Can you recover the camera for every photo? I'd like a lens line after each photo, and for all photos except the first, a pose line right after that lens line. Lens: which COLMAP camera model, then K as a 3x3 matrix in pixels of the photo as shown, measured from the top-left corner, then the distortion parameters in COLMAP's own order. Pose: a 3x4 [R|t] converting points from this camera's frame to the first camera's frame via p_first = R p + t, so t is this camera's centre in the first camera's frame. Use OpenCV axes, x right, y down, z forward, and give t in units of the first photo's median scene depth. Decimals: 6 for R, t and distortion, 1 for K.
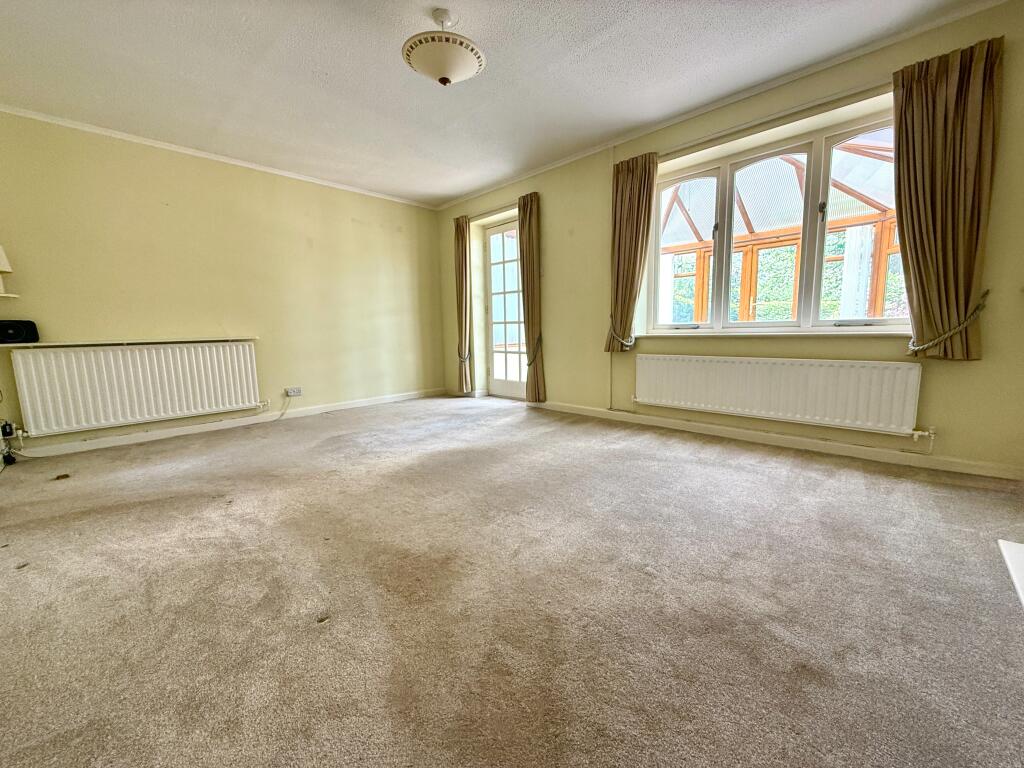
lens RADIAL K [[406.4, 0, 508.8], [0, 406.4, 382.1], [0, 0, 1]] dist [-0.002200, -0.000162]
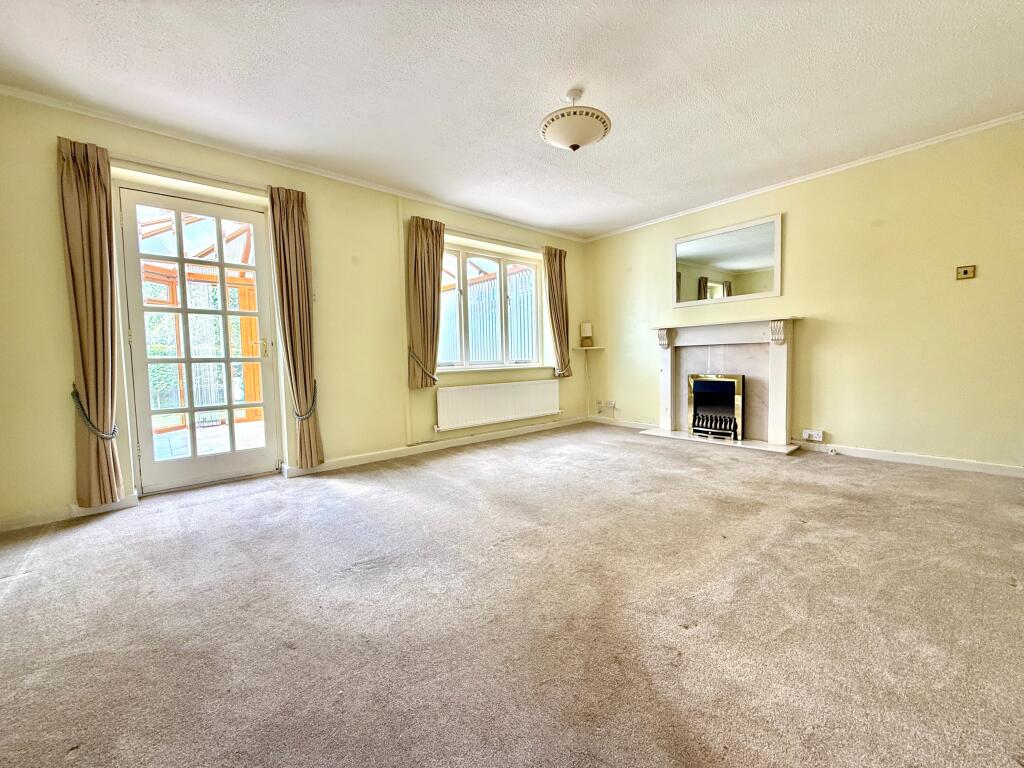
lens RADIAL K [[406.4, 0, 508.8], [0, 406.4, 382.1], [0, 0, 1]] dist [-0.002200, -0.000162]
pose [[0.087028, -0.038664, 0.995455, -0.854304], [0.150989, 0.988215, 0.025183, -0.090758], [-0.984697, 0.148112, 0.091840, 0.747924]]
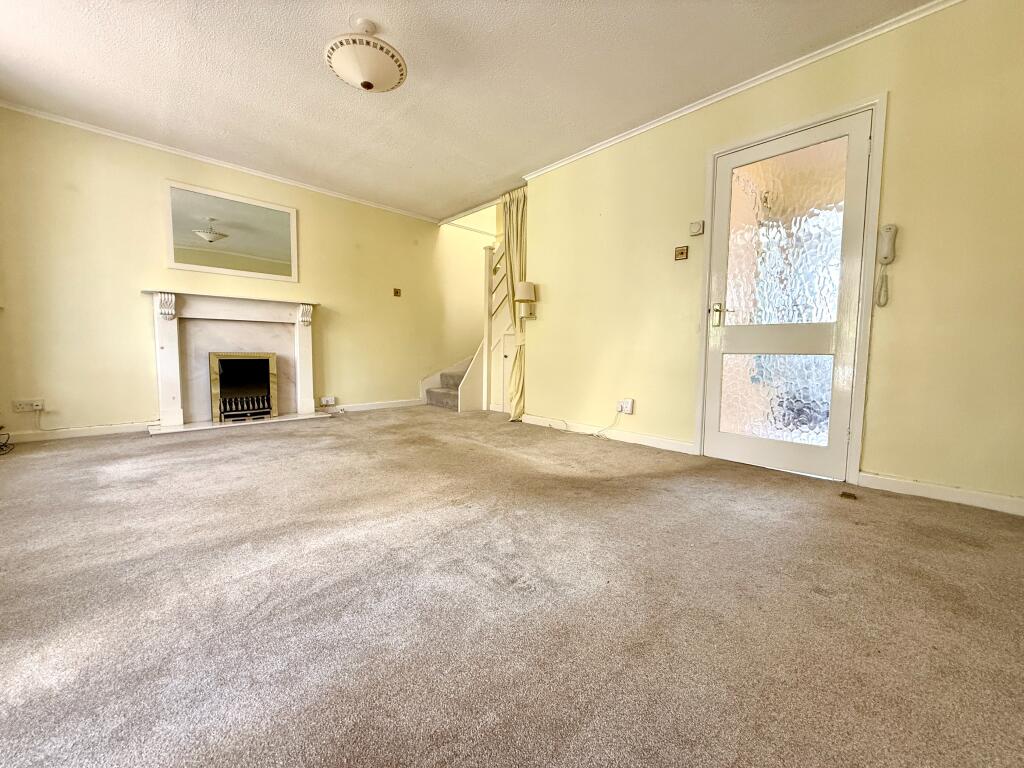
lens RADIAL K [[406.4, 0, 508.8], [0, 406.4, 382.1], [0, 0, 1]] dist [-0.002200, -0.000162]
pose [[-0.999254, 0.008114, 0.037770, -0.352588], [0.015656, 0.978863, 0.203916, -0.129848], [-0.035317, 0.204355, -0.978260, 1.374046]]
